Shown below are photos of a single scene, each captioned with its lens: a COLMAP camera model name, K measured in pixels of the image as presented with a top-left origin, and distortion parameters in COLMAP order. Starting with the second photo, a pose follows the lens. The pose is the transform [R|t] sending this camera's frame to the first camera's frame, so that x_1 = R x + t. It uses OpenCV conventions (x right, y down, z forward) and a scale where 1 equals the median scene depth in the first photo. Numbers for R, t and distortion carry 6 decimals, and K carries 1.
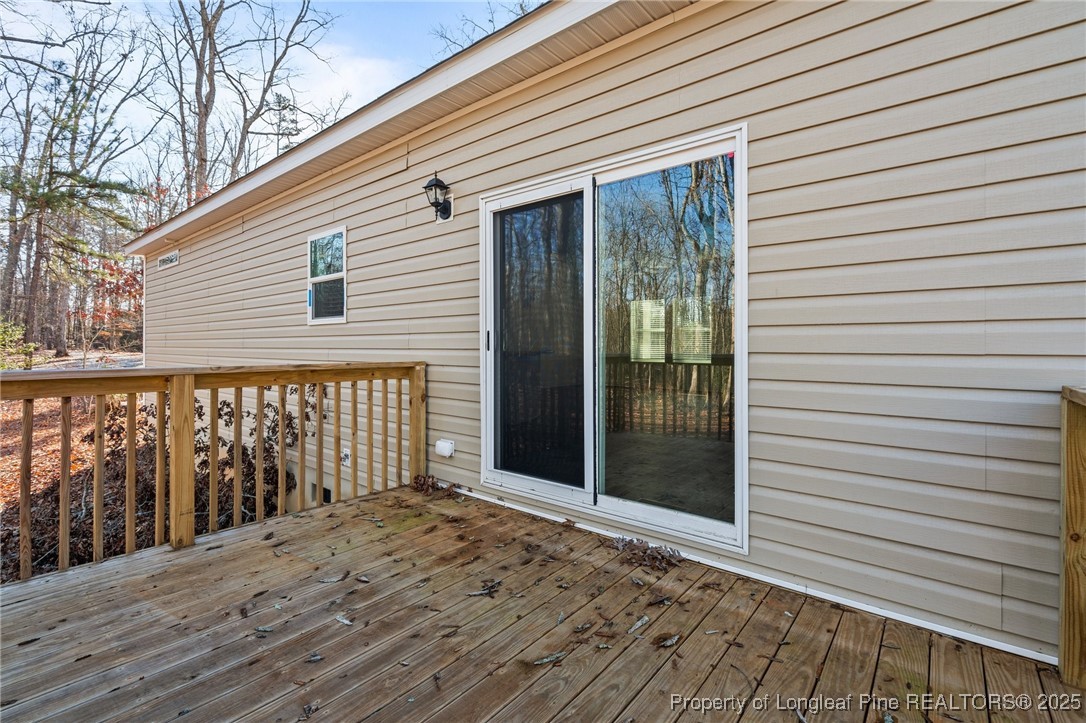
lens RADIAL K [[497.0, 0, 540.9], [0, 497.0, 355.8], [0, 0, 1]] dist [-0.004429, -0.000171]
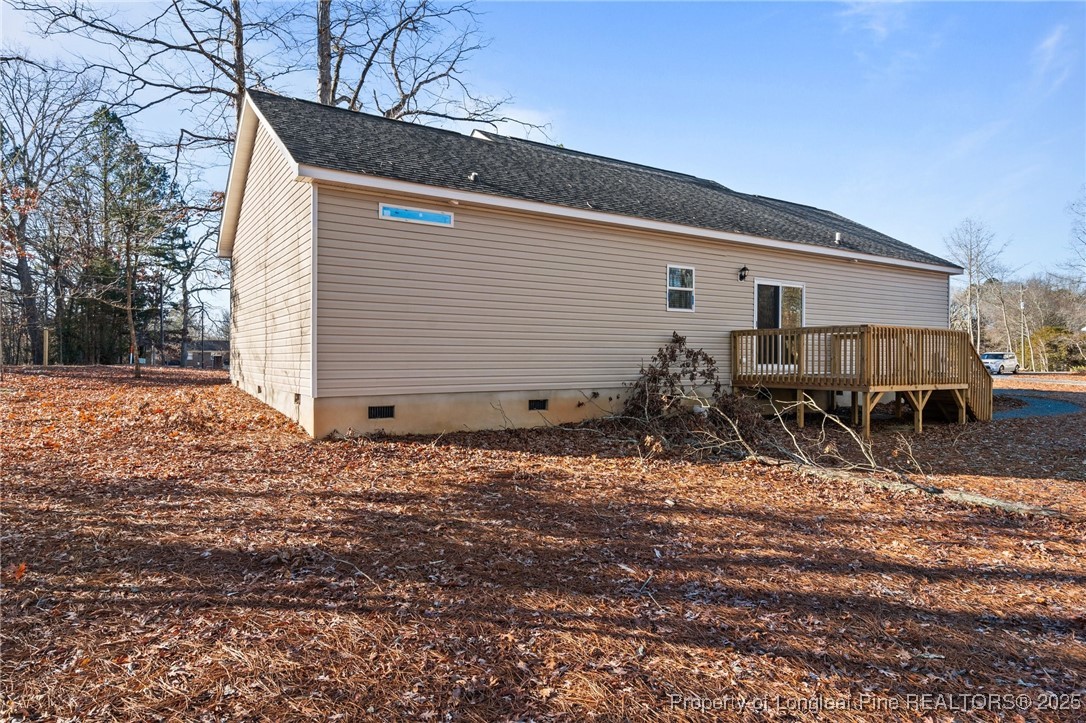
lens RADIAL K [[648.2, 0, 543.0], [0, 648.2, 361.5], [0, 0, 1]] dist [0.000568, 0.000198]
pose [[0.295332, 0.009878, 0.955344, -3.096519], [0.014783, 0.999780, -0.014907, 0.168972], [-0.955280, 0.018526, 0.295121, 0.761431]]
